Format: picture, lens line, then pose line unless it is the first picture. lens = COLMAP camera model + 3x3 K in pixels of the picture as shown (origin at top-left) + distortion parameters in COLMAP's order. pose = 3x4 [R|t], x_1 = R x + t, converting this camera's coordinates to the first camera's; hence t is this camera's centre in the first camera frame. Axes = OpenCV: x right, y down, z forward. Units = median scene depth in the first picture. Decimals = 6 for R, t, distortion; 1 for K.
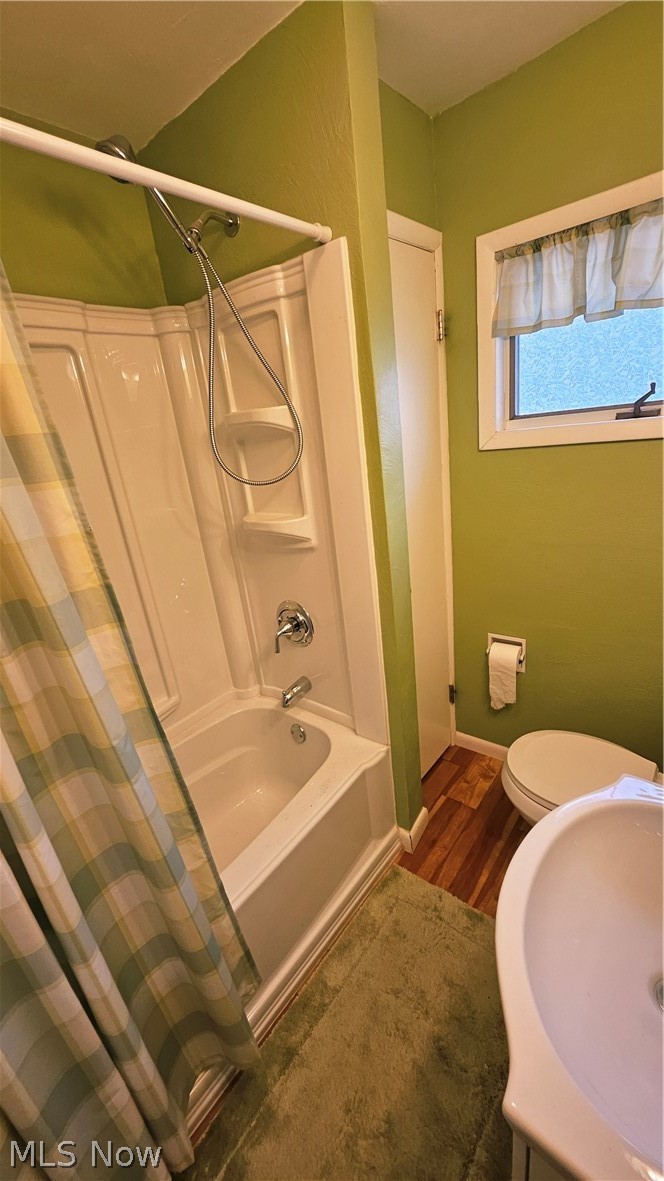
lens RADIAL K [[465.0, 0, 332.0], [0, 465.0, 590.5], [0, 0, 1]] dist [-0.007275, 0.000074]
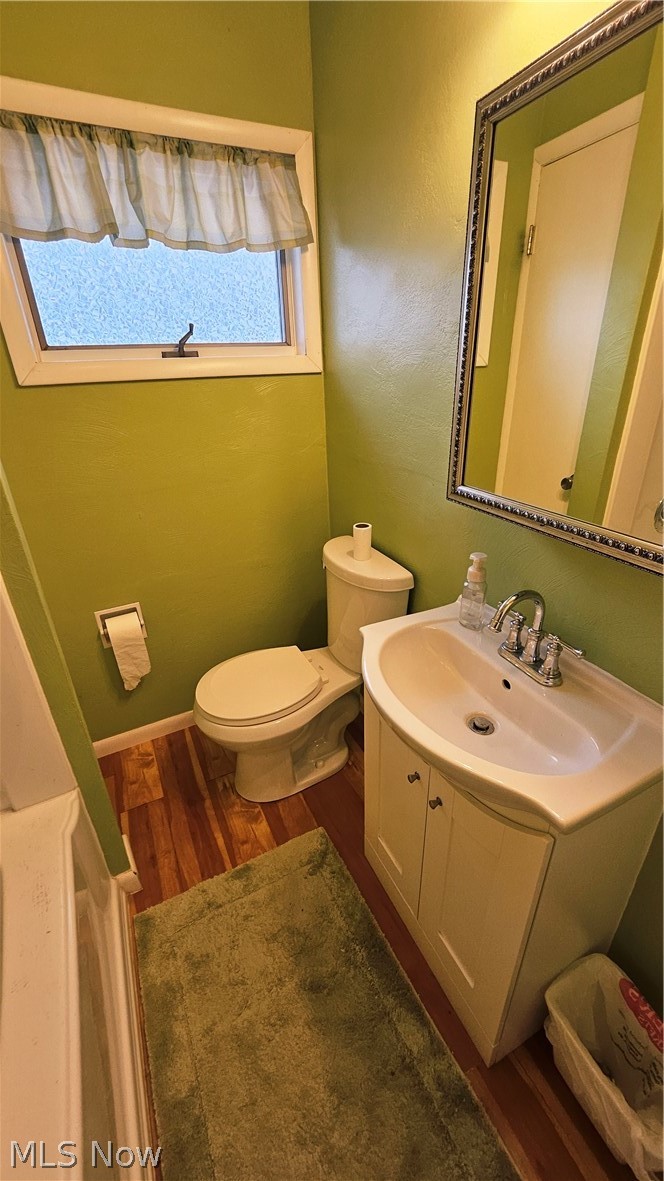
lens RADIAL K [[465.0, 0, 332.0], [0, 465.0, 590.5], [0, 0, 1]] dist [-0.007275, 0.000074]
pose [[0.405160, -0.302870, 0.862621, -0.247415], [0.293895, 0.936600, 0.190806, 0.022980], [-0.865720, 0.176213, 0.468484, 0.257476]]
